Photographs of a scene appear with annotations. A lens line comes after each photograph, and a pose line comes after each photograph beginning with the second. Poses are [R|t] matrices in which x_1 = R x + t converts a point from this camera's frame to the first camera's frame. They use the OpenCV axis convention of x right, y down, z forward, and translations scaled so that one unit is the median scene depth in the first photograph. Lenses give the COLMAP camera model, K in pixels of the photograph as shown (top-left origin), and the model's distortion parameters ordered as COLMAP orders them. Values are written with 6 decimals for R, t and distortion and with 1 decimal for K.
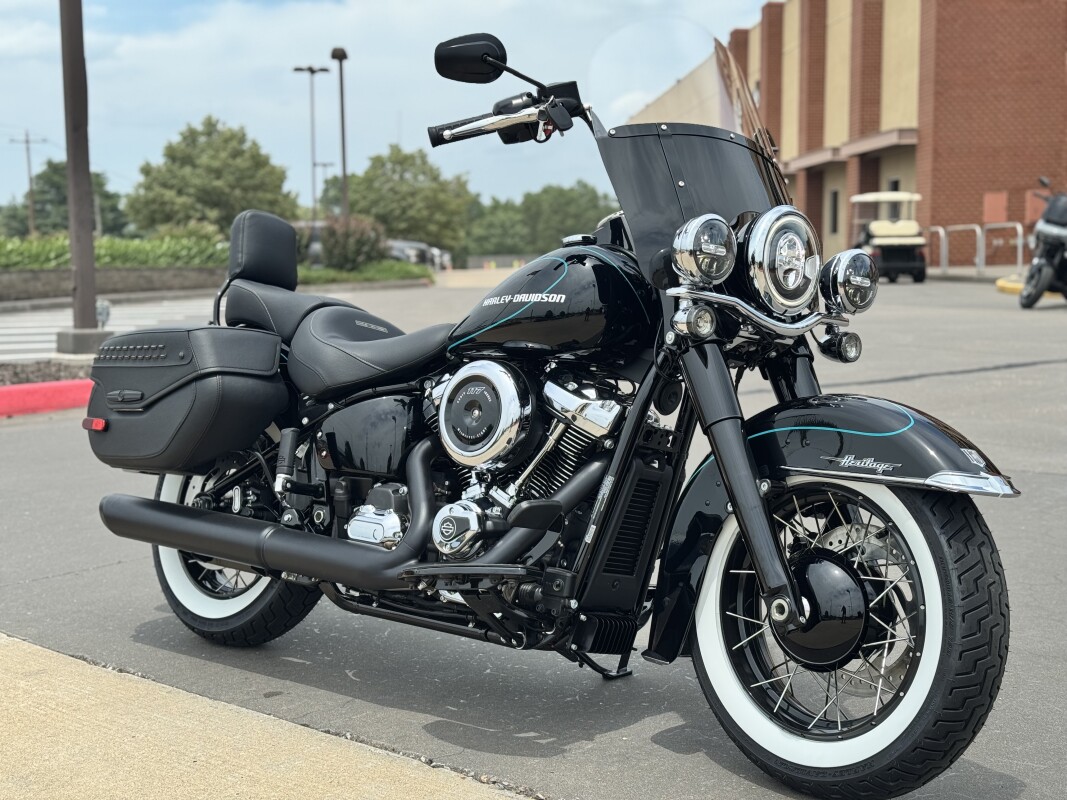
lens RADIAL K [[1498.4, 0, 533.5], [0, 1498.4, 400.0], [0, 0, 1]] dist [0.103388, -0.019269]
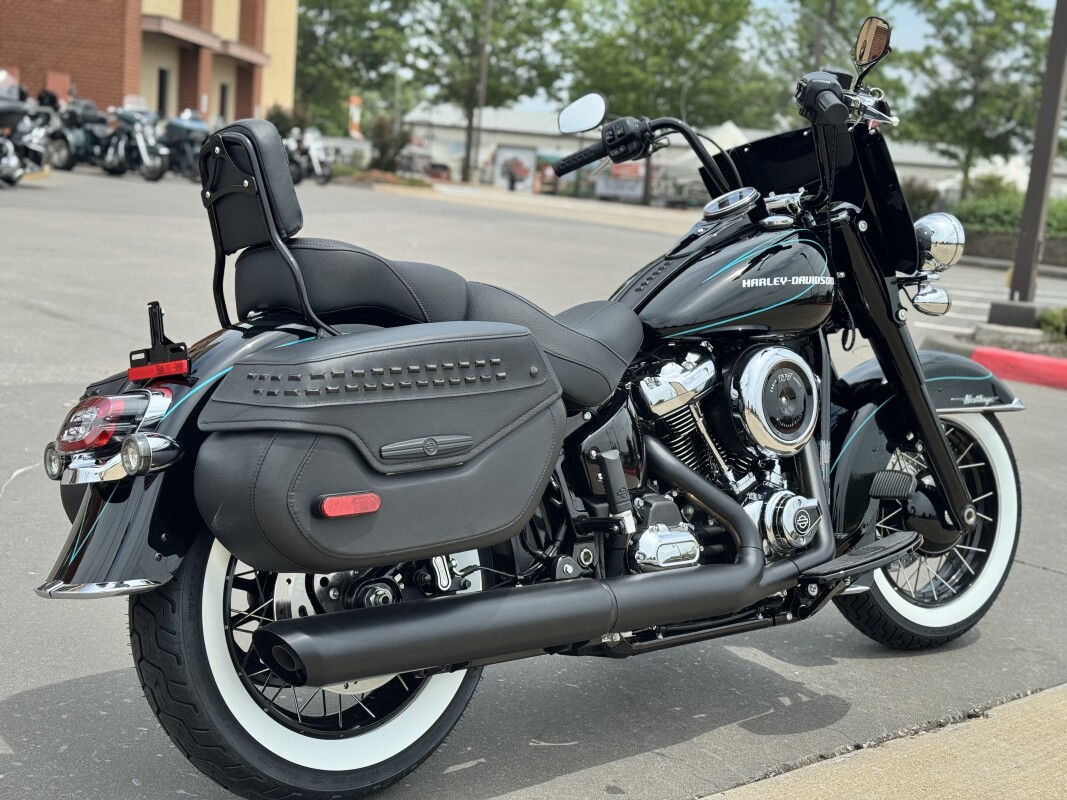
lens RADIAL K [[1498.4, 0, 533.5], [0, 1498.4, 400.0], [0, 0, 1]] dist [0.103388, -0.019269]
pose [[0.120711, -0.125812, 0.984683, -0.925345], [0.008459, 0.992031, 0.125714, -0.104883], [-0.992652, -0.006845, 0.120813, 0.948071]]
